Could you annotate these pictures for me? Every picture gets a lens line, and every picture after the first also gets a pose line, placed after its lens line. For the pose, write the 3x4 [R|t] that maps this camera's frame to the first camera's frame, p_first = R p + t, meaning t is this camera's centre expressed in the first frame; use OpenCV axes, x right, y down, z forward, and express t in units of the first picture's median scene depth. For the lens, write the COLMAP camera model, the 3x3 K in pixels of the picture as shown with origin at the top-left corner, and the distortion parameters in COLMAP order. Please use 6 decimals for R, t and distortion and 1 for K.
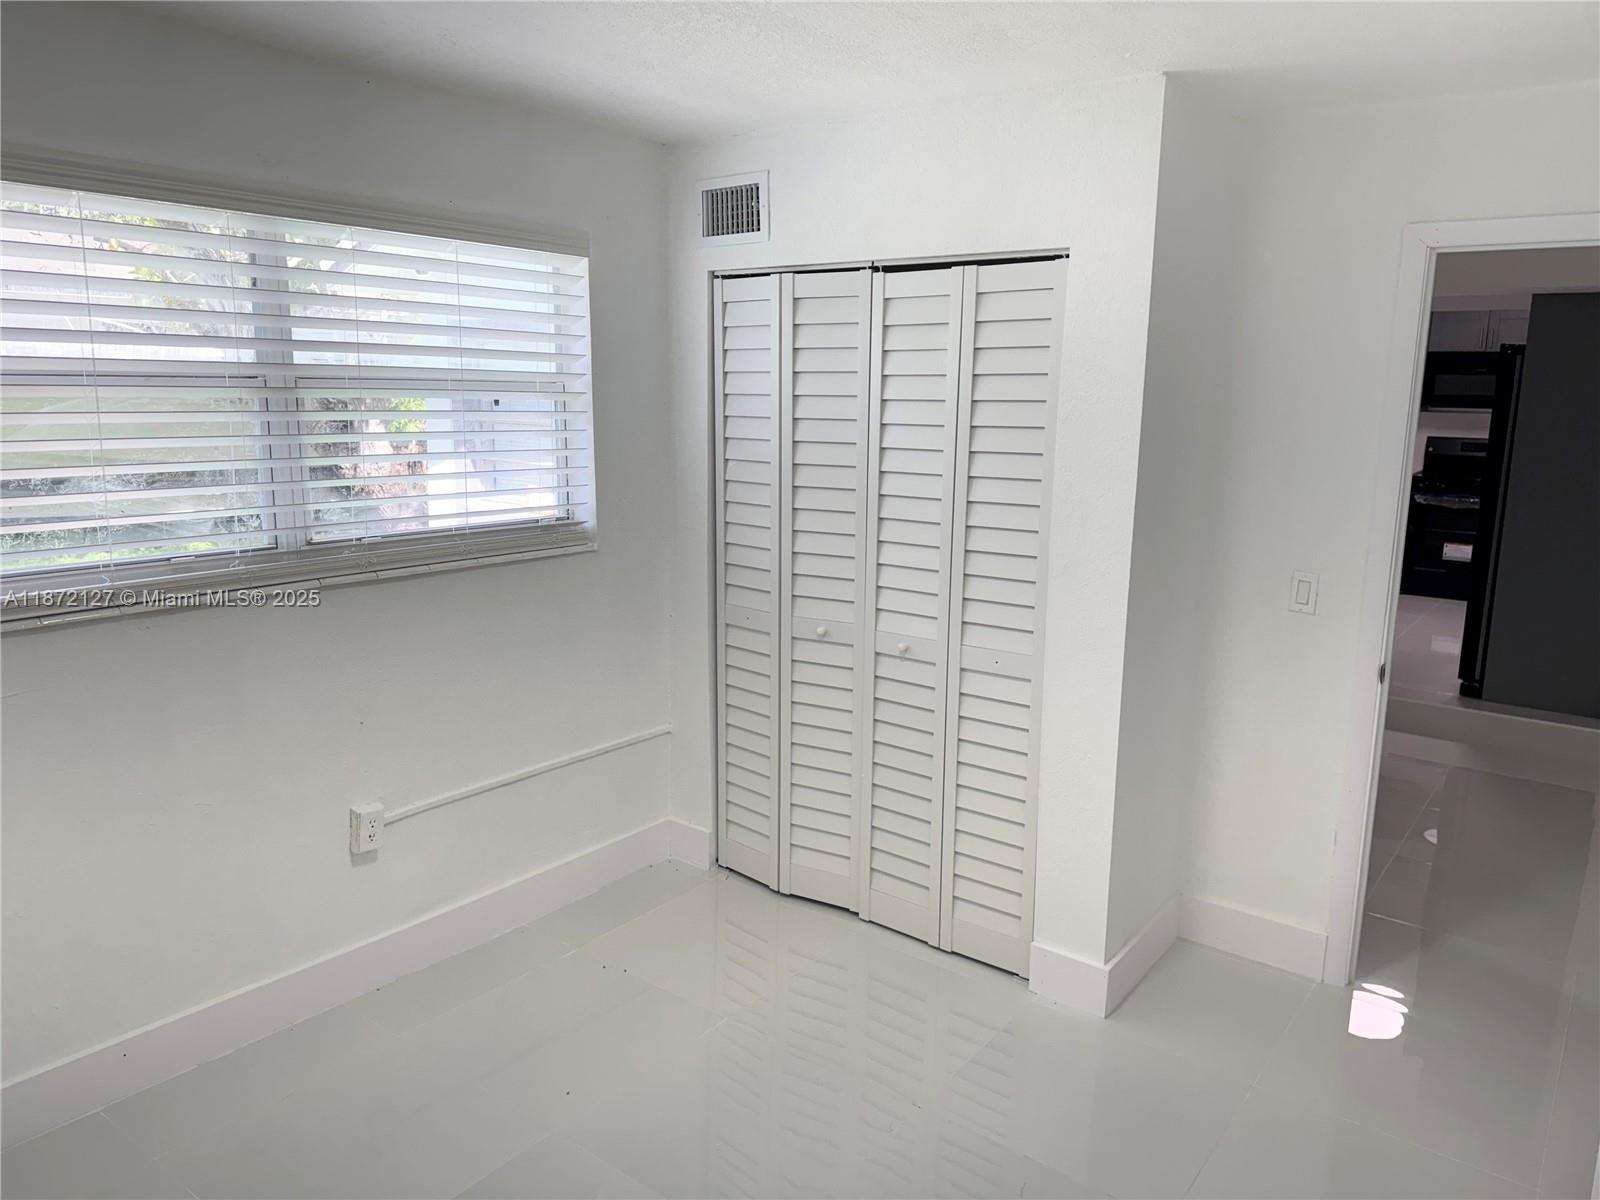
lens RADIAL K [[1097.1, 0, 800.0], [0, 1097.1, 600.0], [0, 0, 1]] dist [-0.000808, -0.000947]
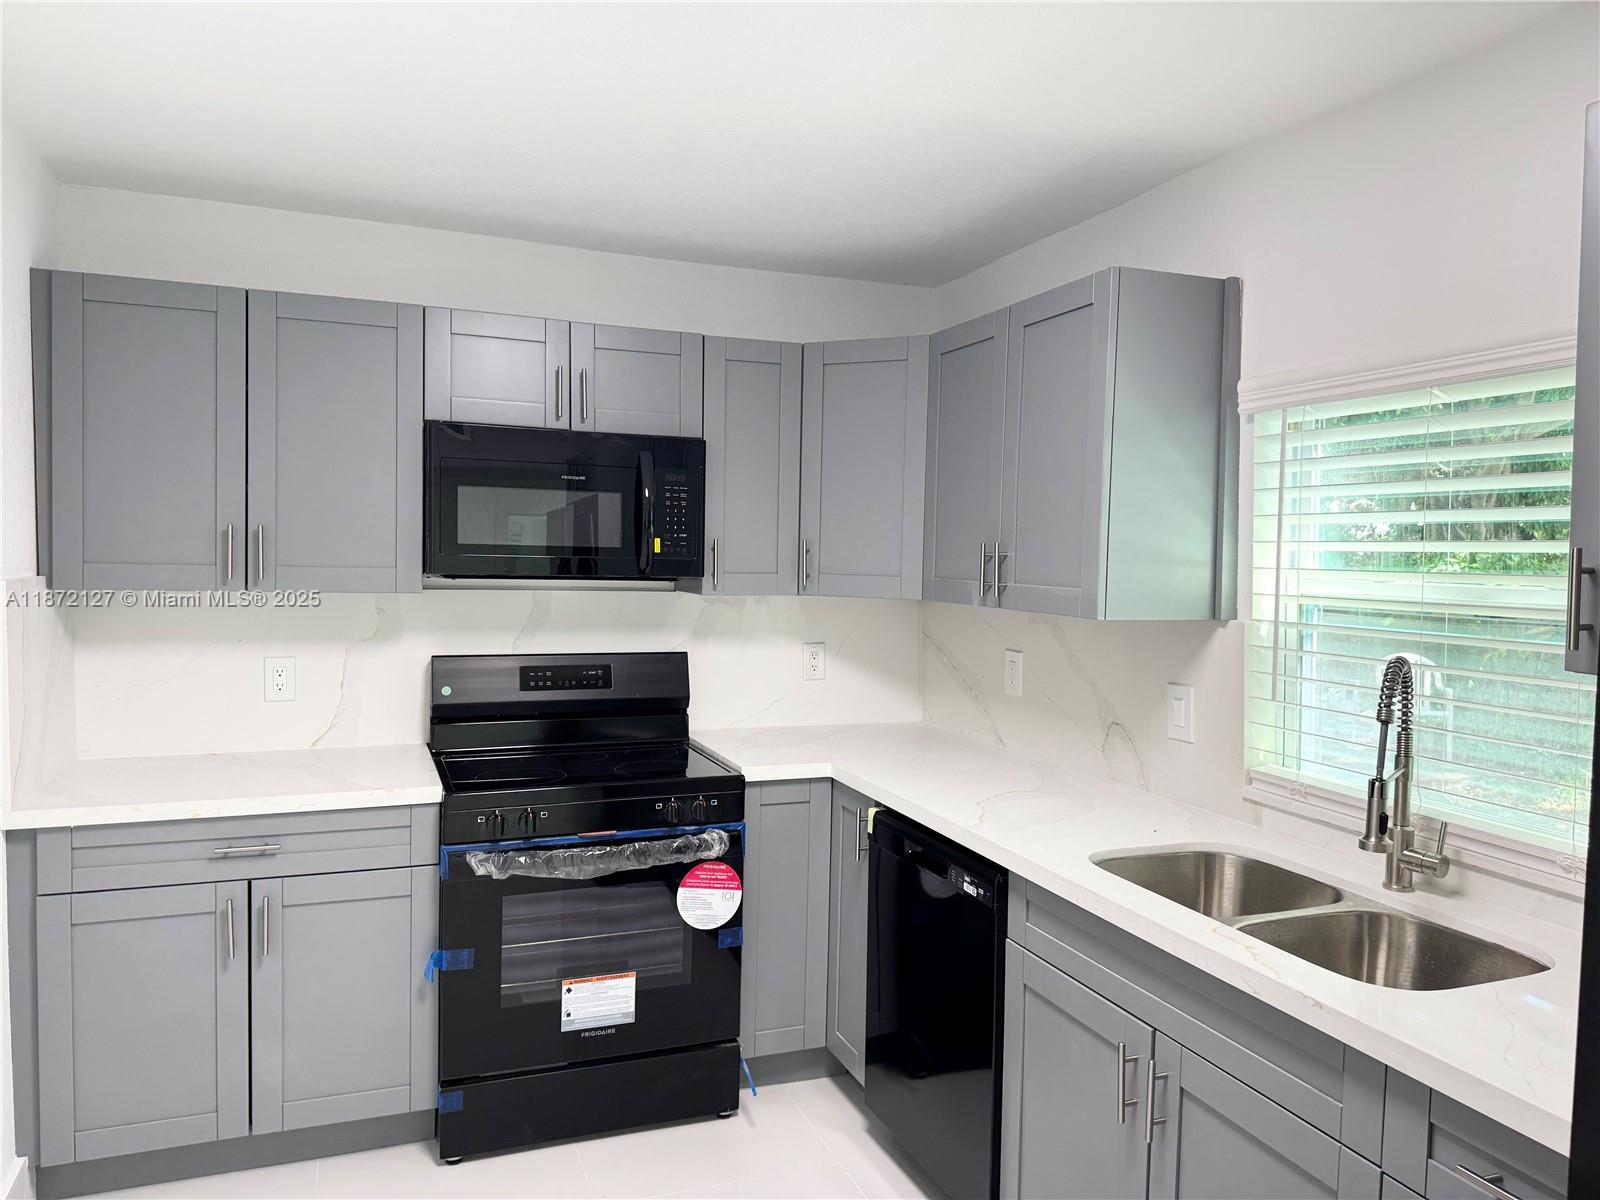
lens RADIAL K [[1097.1, 0, 800.0], [0, 1097.1, 600.0], [0, 0, 1]] dist [-0.000808, -0.000947]
pose [[0.504634, -0.033008, 0.862702, 0.338863], [0.140441, 0.989097, -0.044306, -0.141020], [-0.851834, 0.143518, 0.503767, 0.750158]]
